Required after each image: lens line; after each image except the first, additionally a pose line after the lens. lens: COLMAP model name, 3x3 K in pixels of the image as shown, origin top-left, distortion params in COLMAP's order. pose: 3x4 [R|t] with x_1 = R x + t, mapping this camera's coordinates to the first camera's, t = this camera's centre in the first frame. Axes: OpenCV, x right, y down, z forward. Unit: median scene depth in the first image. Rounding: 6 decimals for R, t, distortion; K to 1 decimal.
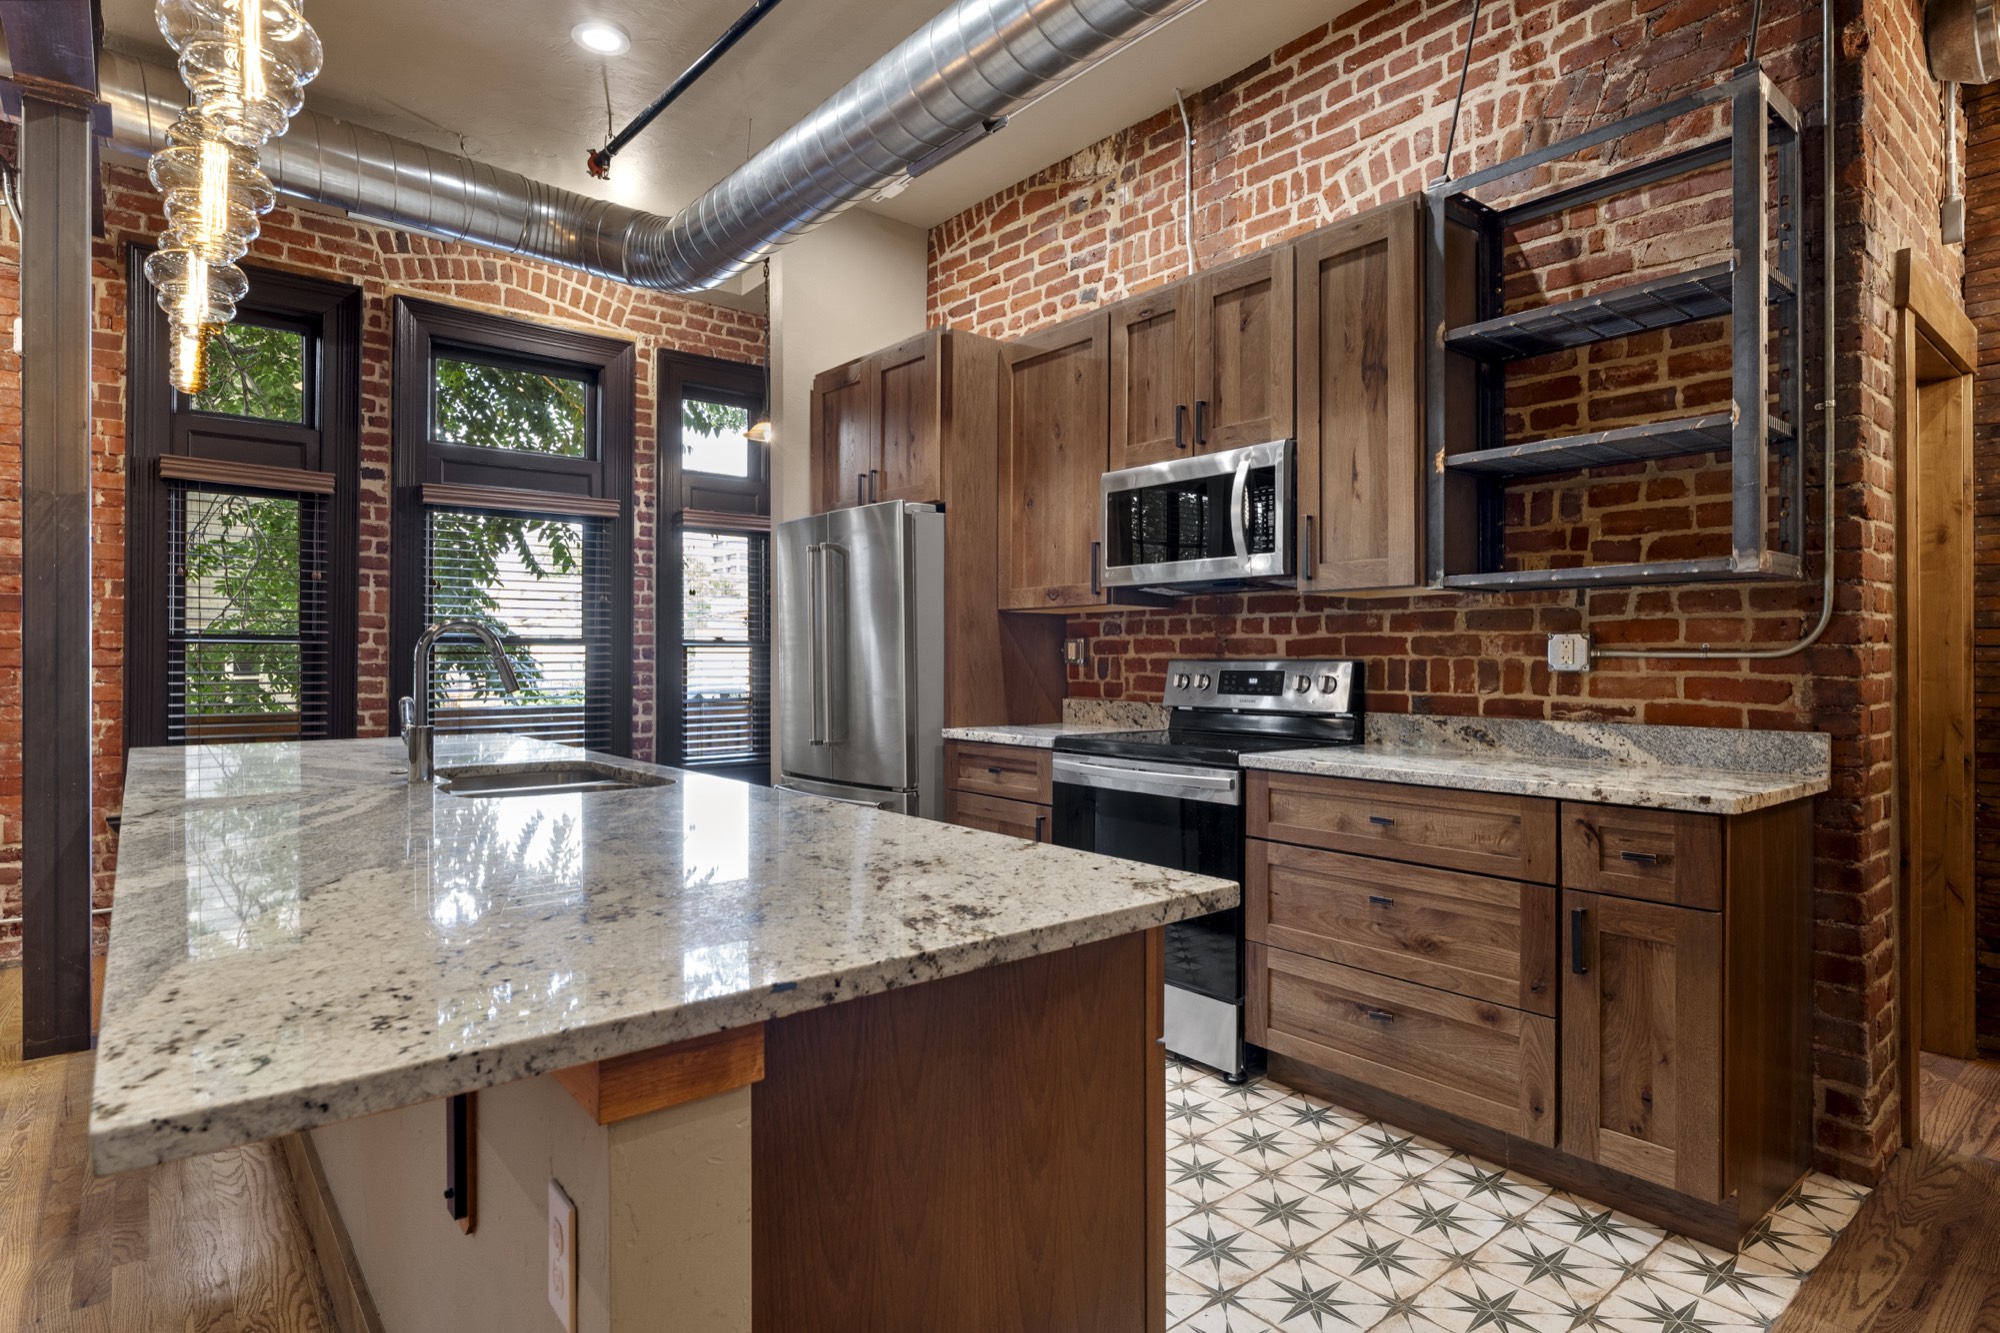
lens RADIAL K [[1044.3, 0, 1000.0], [0, 1044.3, 666.5], [0, 0, 1]] dist [-0.002882, -0.000176]
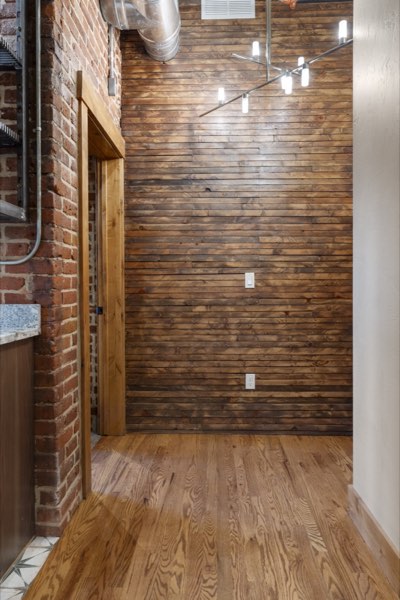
lens RADIAL K [[409.8, 0, 200.0], [0, 409.8, 300.0], [0, 0, 1]] dist [-0.000339, -0.000126]
pose [[0.664233, -0.026258, 0.747064, 0.424055], [0.005266, 0.999522, 0.030448, 0.034043], [-0.747507, -0.016291, 0.664054, 0.283501]]
